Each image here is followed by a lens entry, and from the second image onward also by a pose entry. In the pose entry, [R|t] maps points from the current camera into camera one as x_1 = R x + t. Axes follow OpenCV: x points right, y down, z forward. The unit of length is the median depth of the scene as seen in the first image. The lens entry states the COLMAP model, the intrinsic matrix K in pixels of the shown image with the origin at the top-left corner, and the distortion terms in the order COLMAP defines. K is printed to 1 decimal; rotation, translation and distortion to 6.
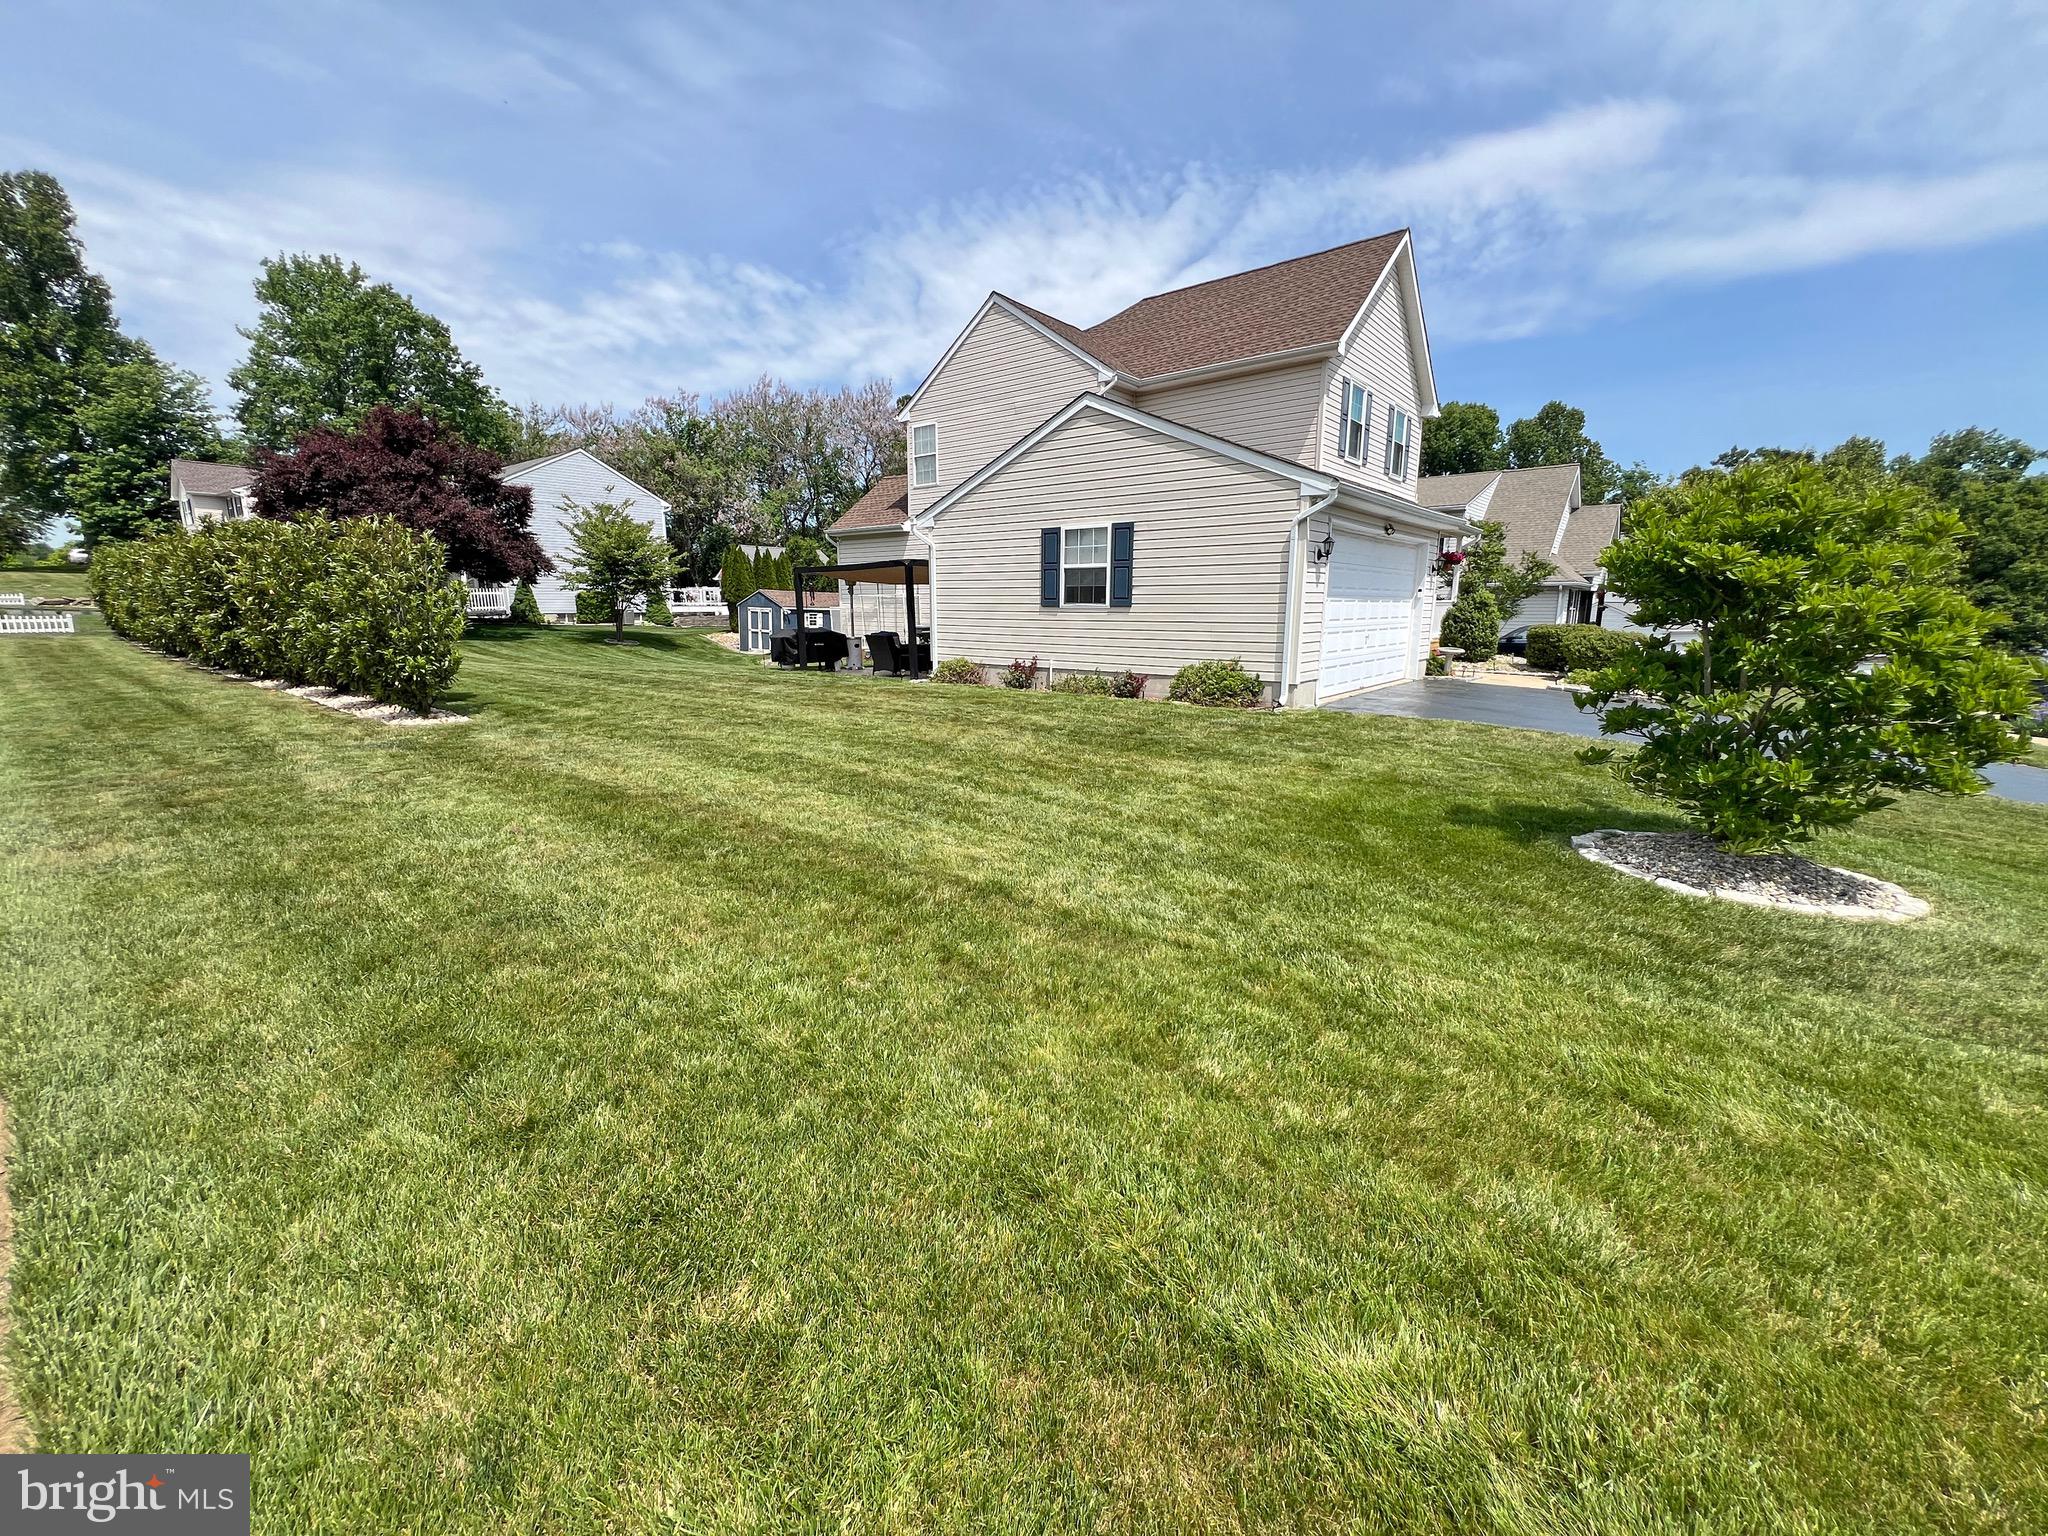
lens RADIAL K [[839.1, 0, 1028.3], [0, 839.1, 759.0], [0, 0, 1]] dist [-0.003663, 0.000184]
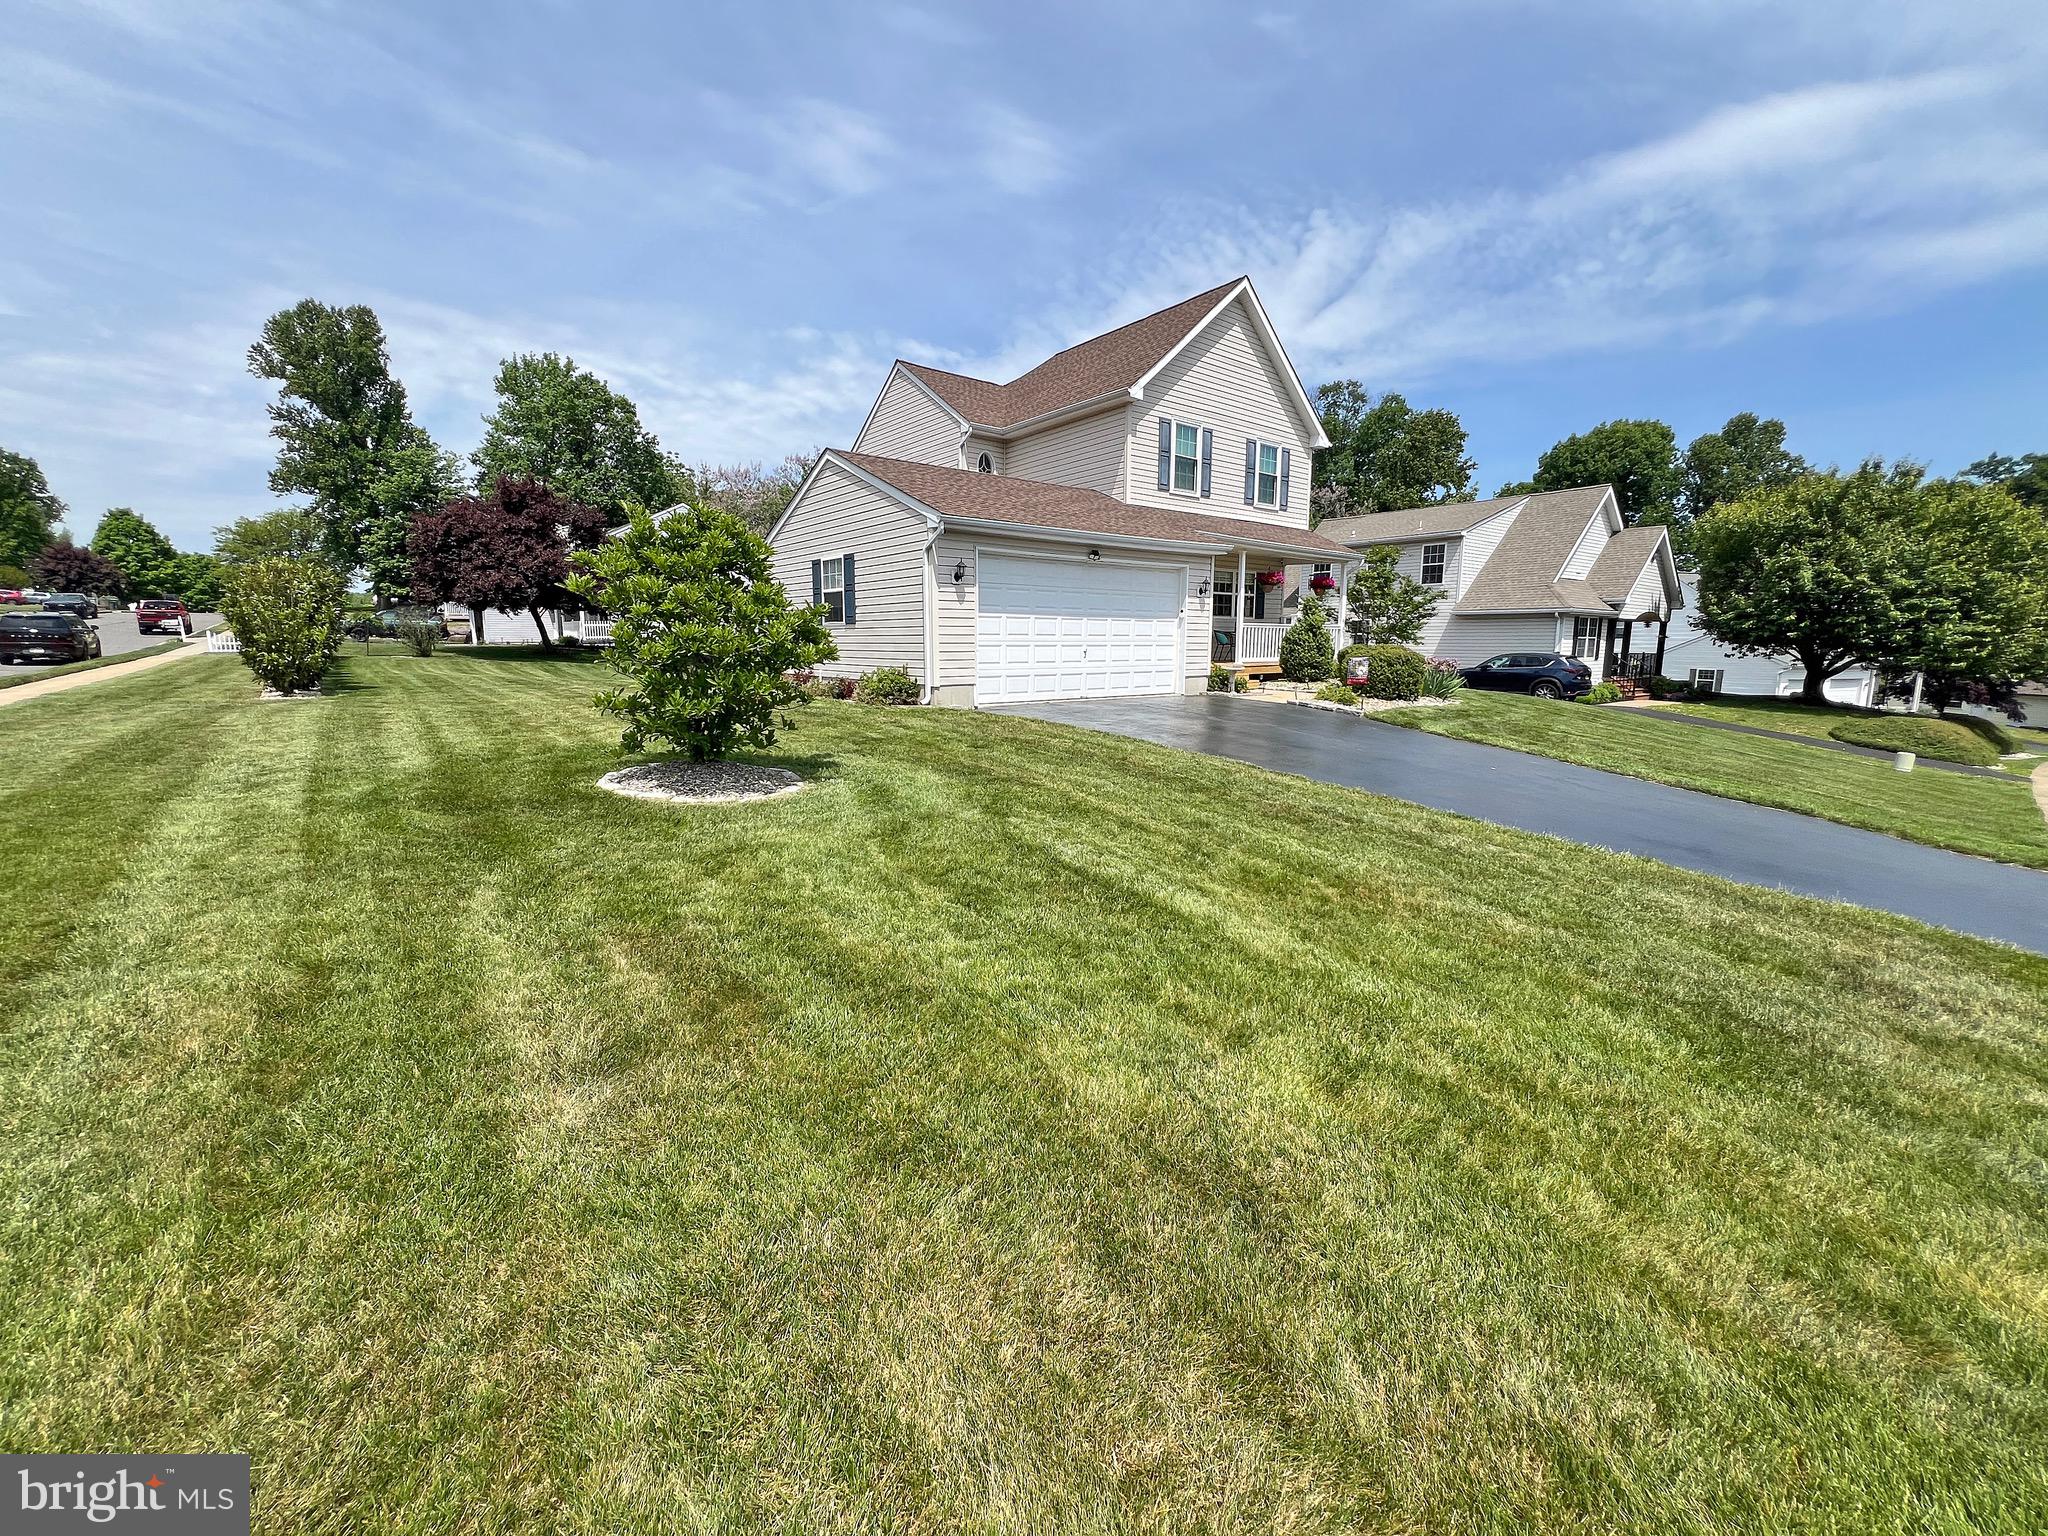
lens RADIAL K [[839.1, 0, 1028.3], [0, 839.1, 759.0], [0, 0, 1]] dist [-0.003663, 0.000184]
pose [[0.977120, 0.030337, -0.210514, 0.128980], [-0.039361, 0.998471, -0.038805, 0.009821], [0.209015, 0.046204, 0.976820, -0.021773]]
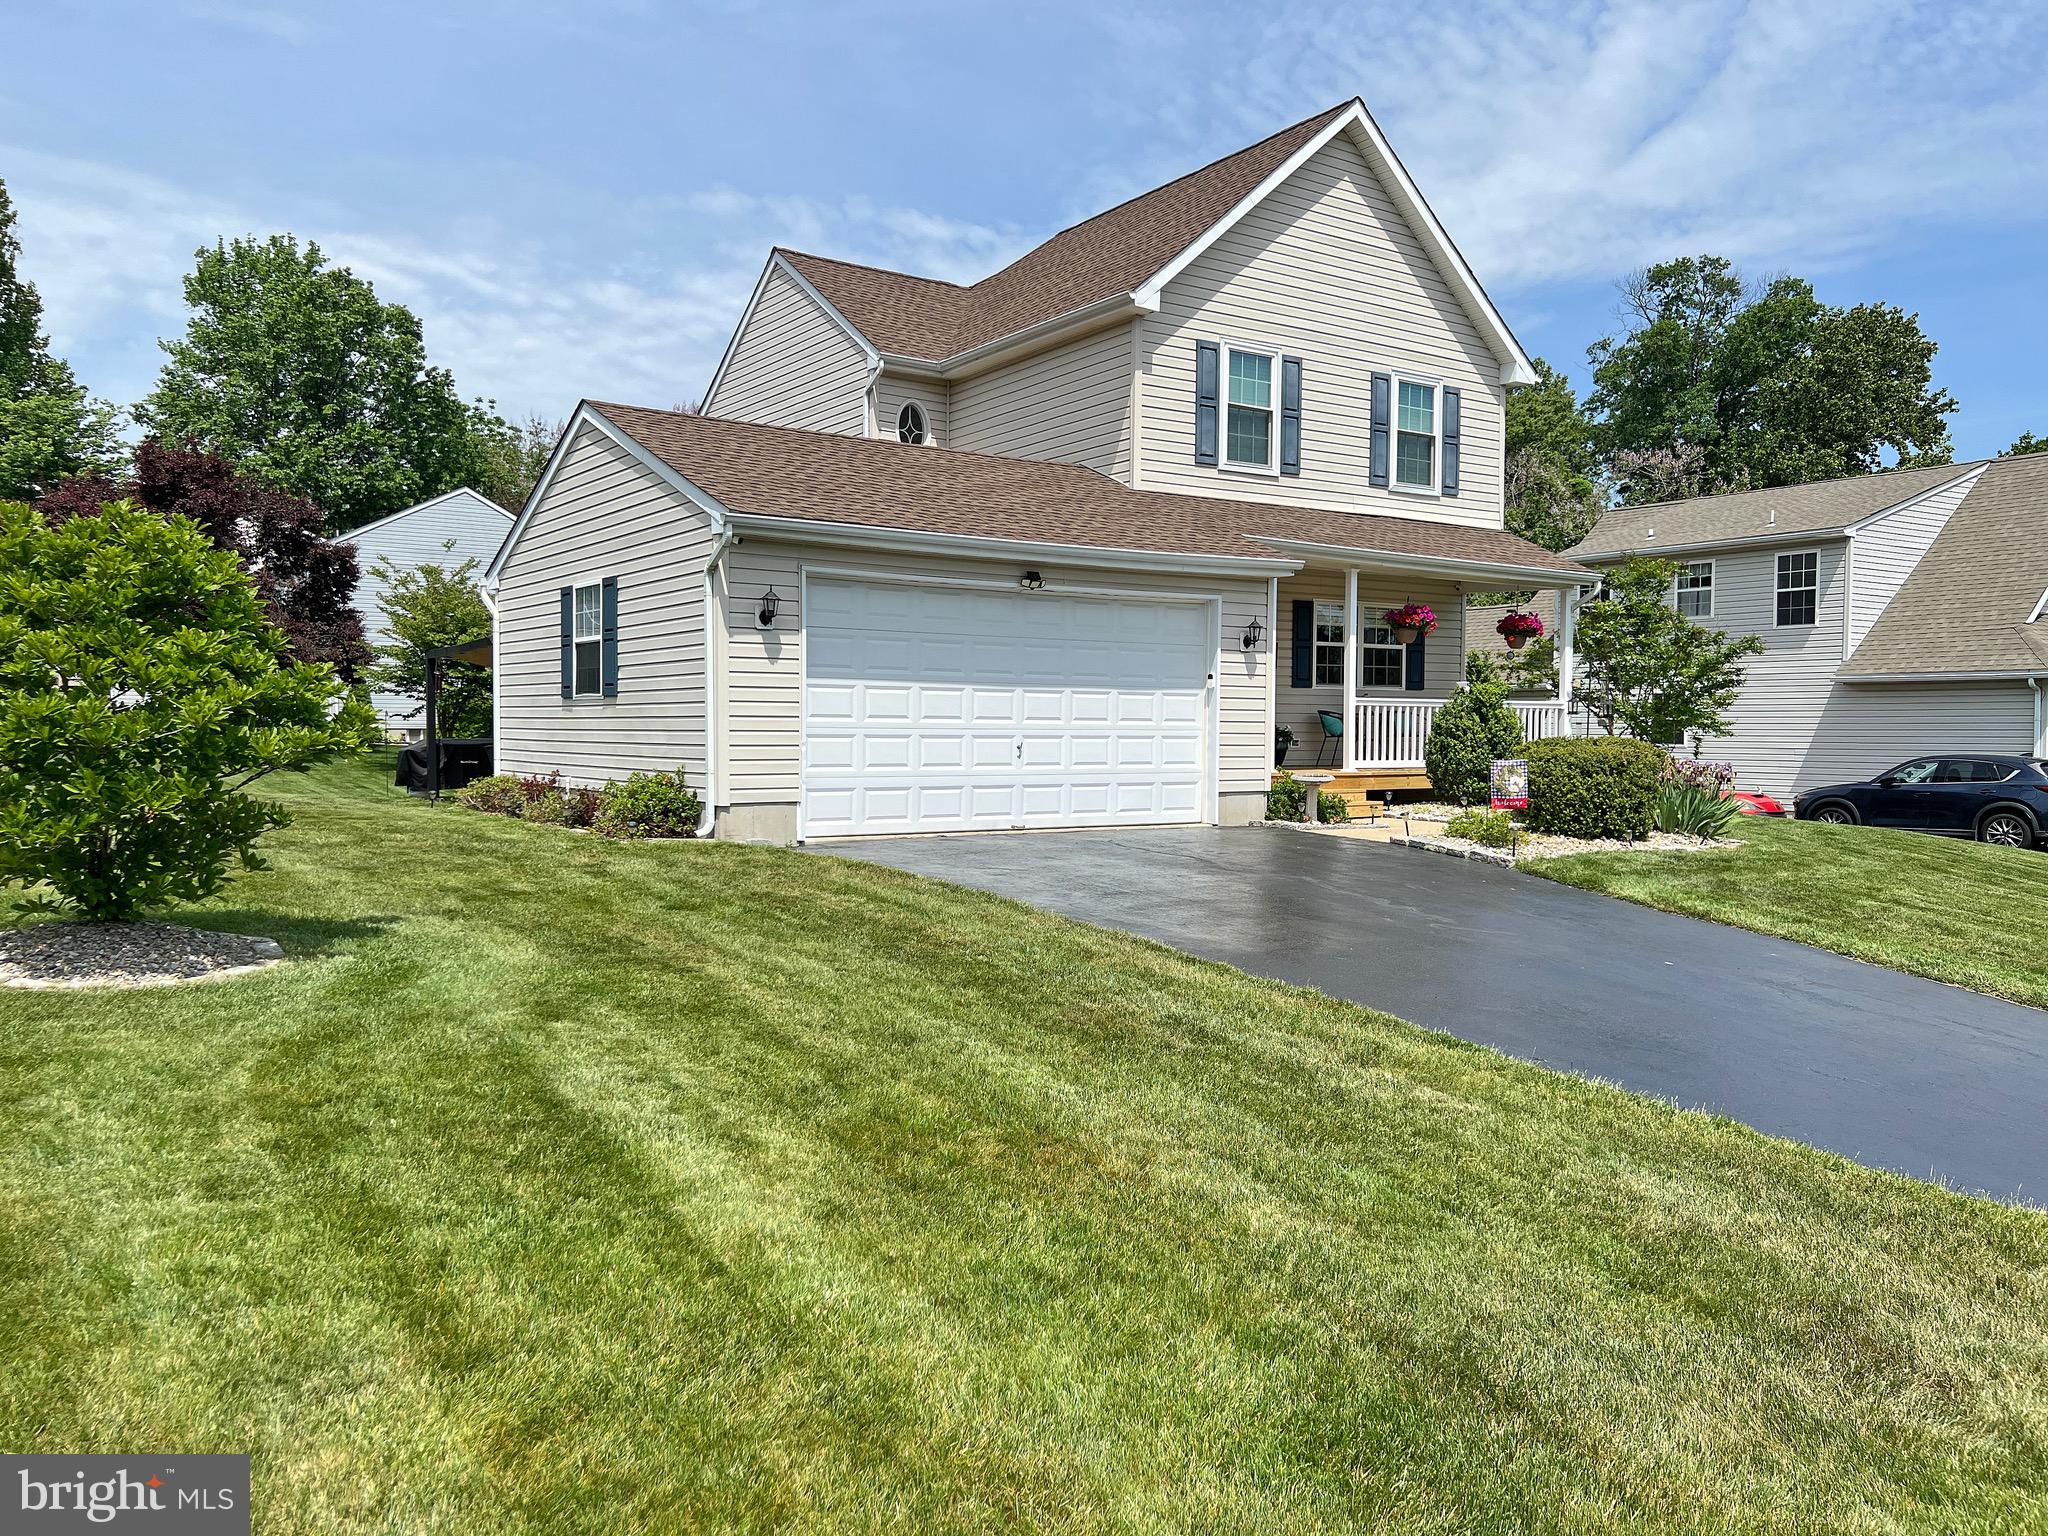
lens RADIAL K [[1562.9, 0, 1026.8], [0, 1562.9, 755.8], [0, 0, 1]] dist [0.058701, -0.064638]
pose [[0.958698, 0.009499, -0.284267, 0.167926], [-0.056508, 0.985880, -0.157629, 0.010213], [0.278756, 0.167182, 0.945698, -0.022541]]
